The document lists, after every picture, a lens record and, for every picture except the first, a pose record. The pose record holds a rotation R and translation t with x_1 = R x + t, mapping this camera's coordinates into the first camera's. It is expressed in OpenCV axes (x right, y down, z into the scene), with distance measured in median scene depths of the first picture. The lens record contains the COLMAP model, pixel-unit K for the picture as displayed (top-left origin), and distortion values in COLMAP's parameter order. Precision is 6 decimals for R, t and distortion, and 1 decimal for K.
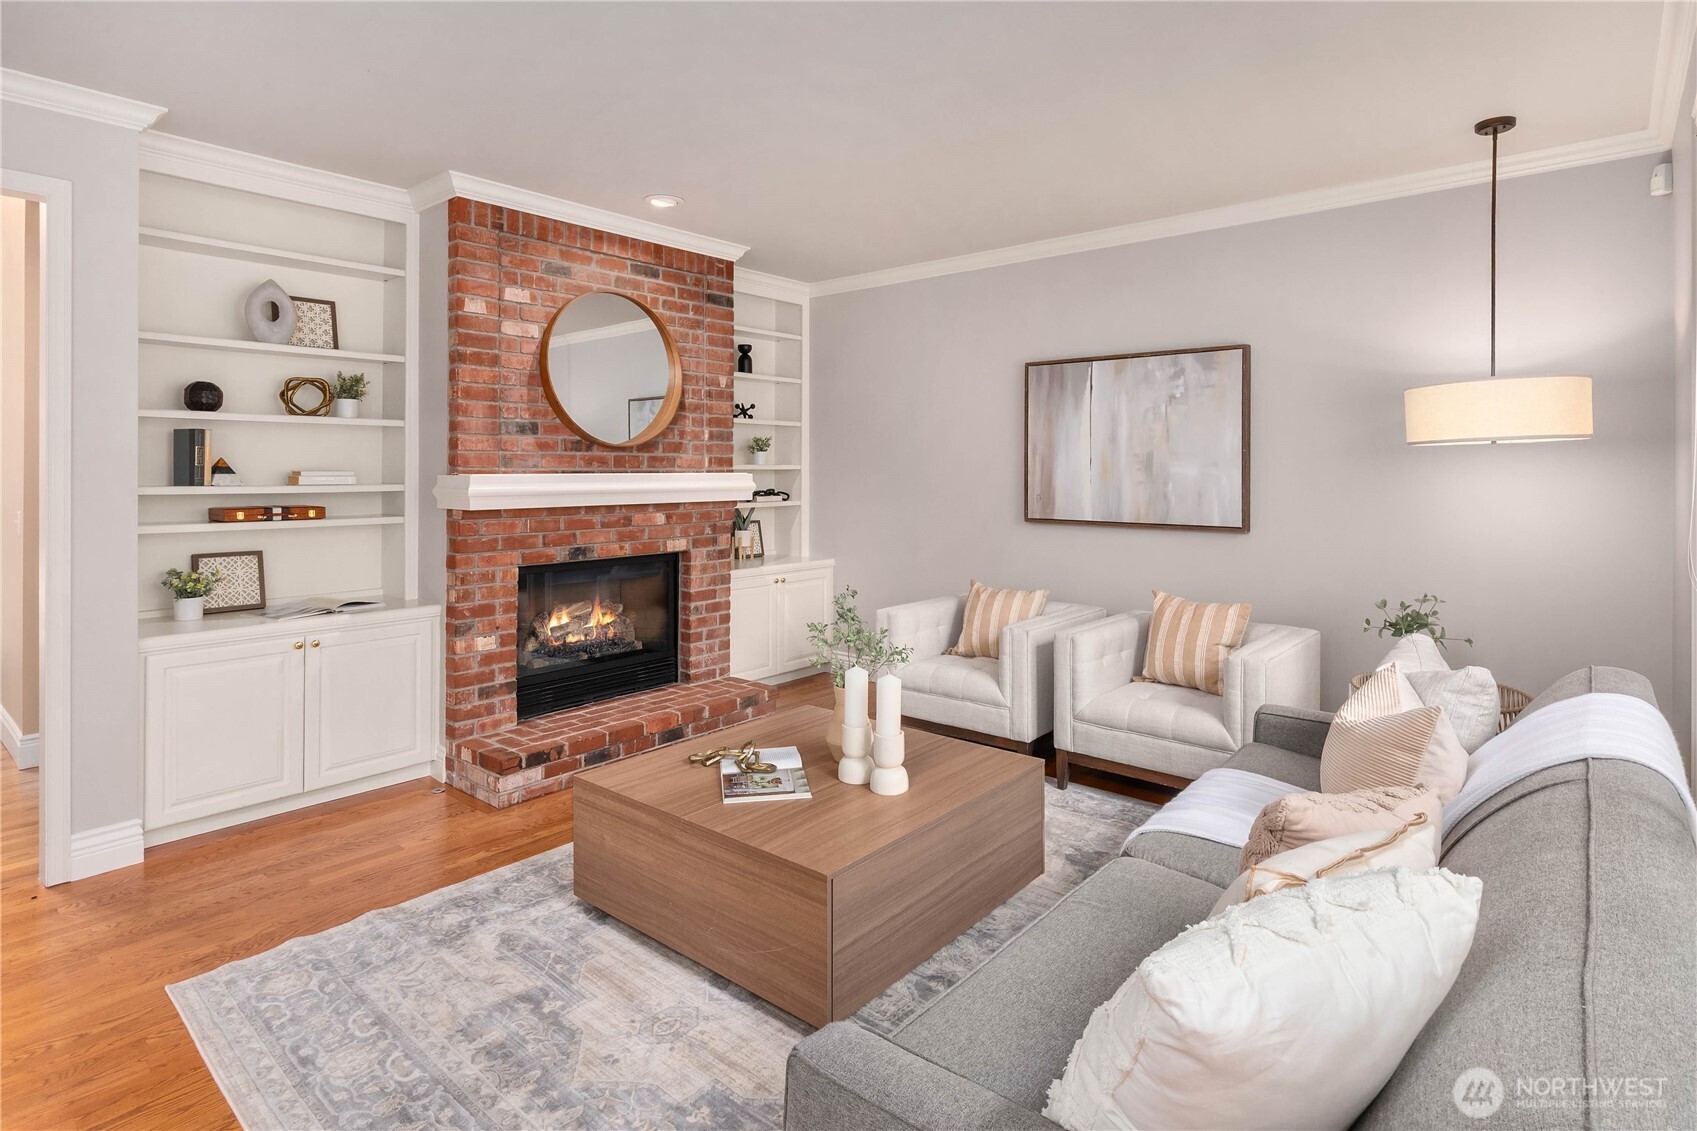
lens RADIAL K [[857.5, 0, 872.2], [0, 857.5, 469.9], [0, 0, 1]] dist [-0.004669, 0.000644]
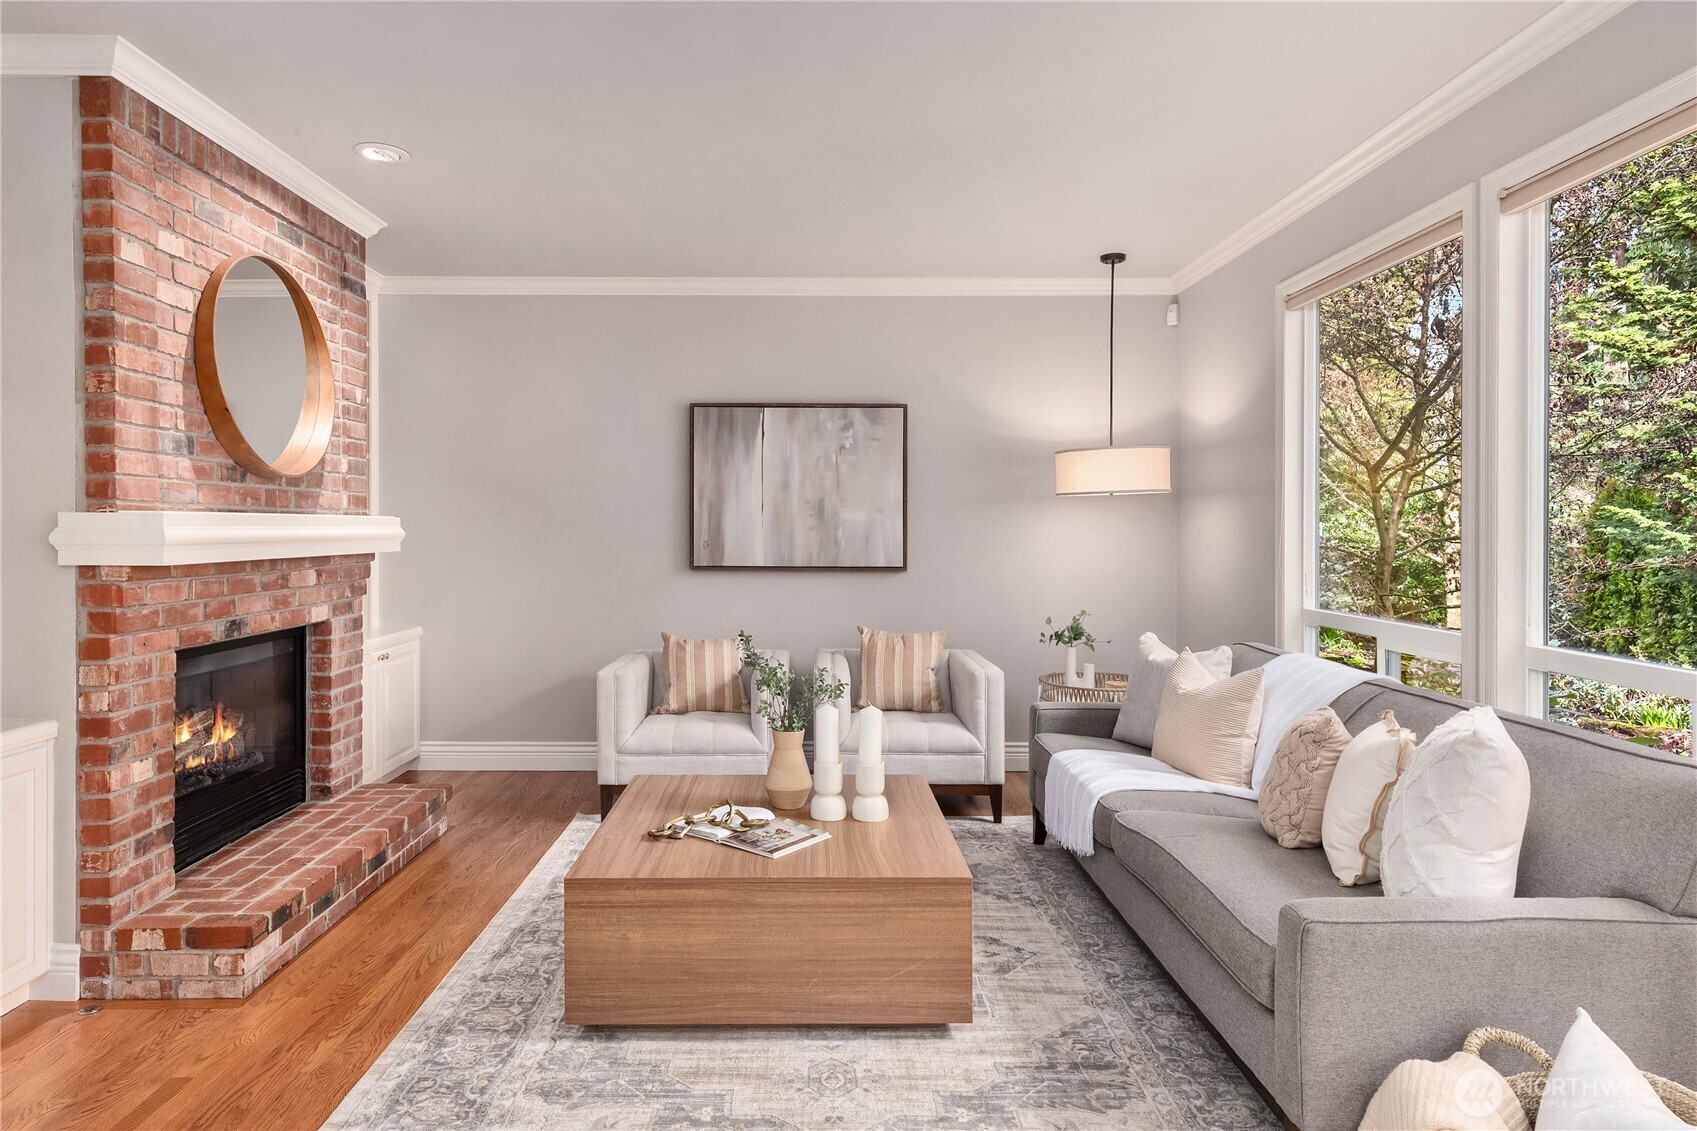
lens RADIAL K [[992.6, 0, 802.6], [0, 992.6, 533.0], [0, 0, 1]] dist [0.006171, -0.002881]
pose [[0.769195, -0.003781, 0.639003, -0.510065], [0.000084, 0.999983, 0.005815, 0.015340], [-0.639014, -0.004419, 0.769182, 0.086437]]
